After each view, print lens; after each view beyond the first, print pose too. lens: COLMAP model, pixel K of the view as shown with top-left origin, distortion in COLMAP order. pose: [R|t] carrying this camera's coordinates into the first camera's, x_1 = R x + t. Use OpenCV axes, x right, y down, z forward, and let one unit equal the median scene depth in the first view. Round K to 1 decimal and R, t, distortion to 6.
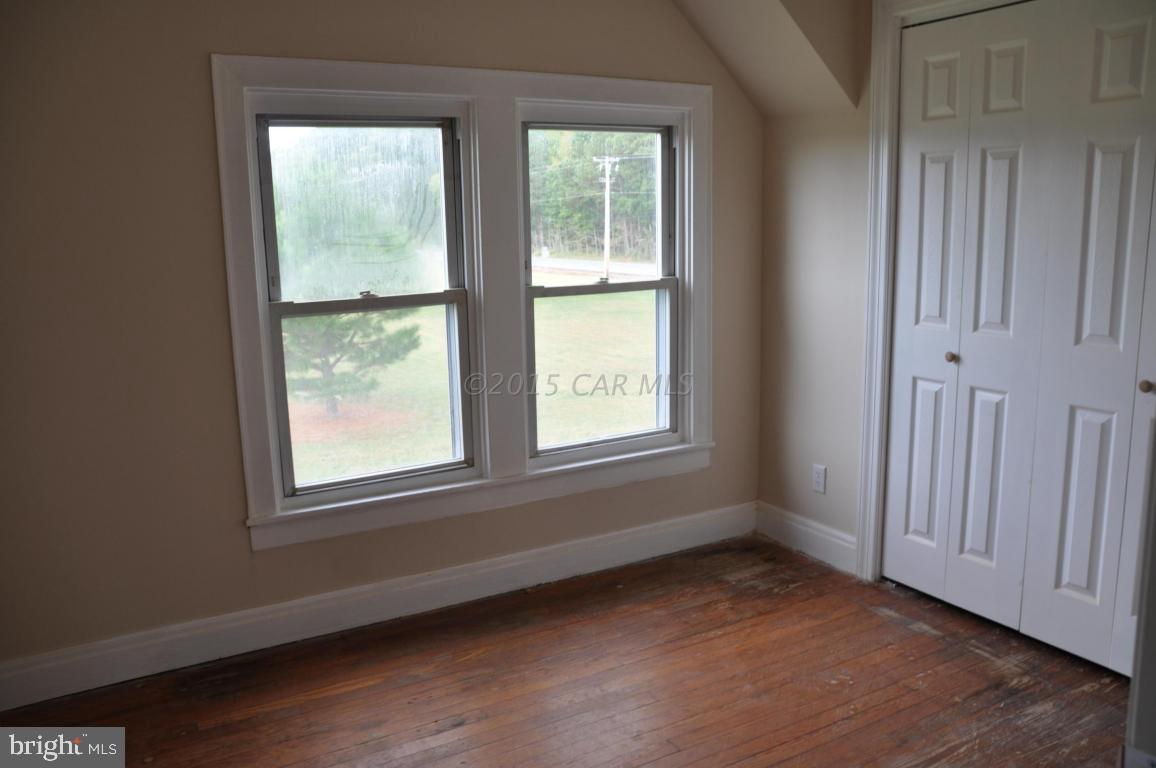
lens RADIAL K [[894.1, 0, 578.0], [0, 894.1, 384.0], [0, 0, 1]] dist [-0.134494, 0.000193]
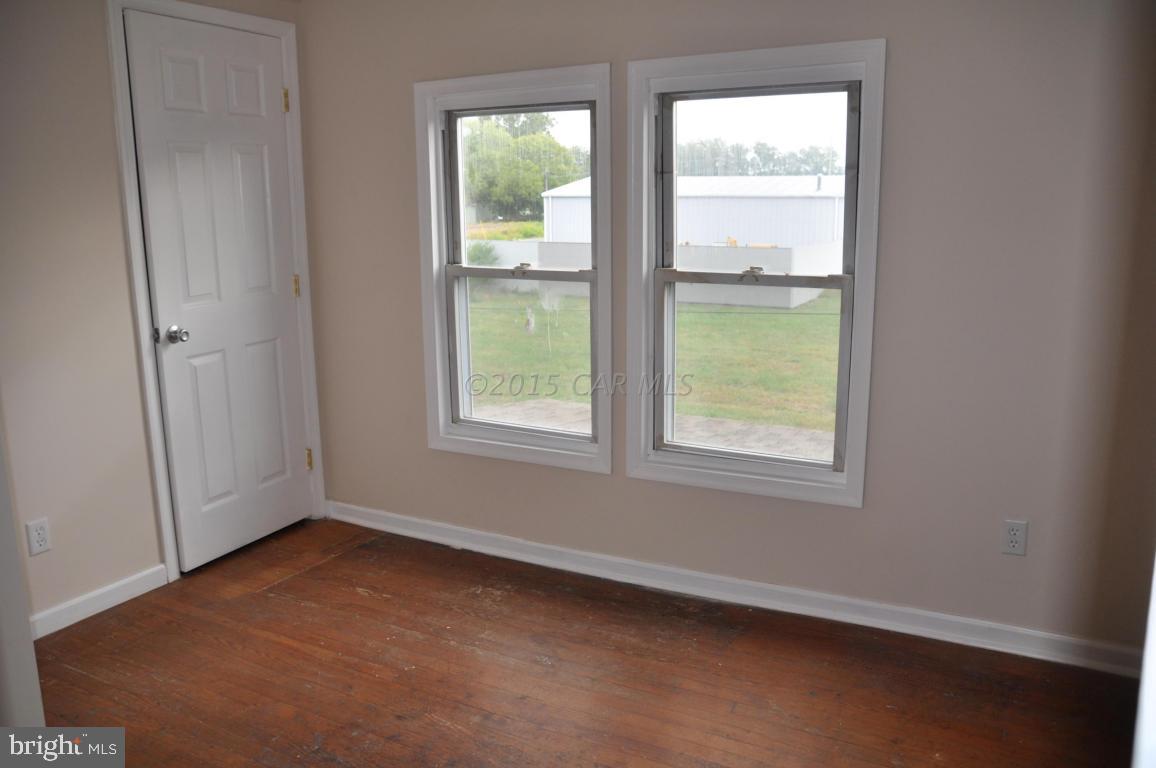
lens RADIAL K [[894.1, 0, 578.0], [0, 894.1, 384.0], [0, 0, 1]] dist [-0.134494, 0.000193]
pose [[0.526743, 0.185550, -0.829526, 0.576427], [-0.141937, 0.981383, 0.129389, -0.086394], [0.838090, 0.049586, 0.543273, 0.356044]]
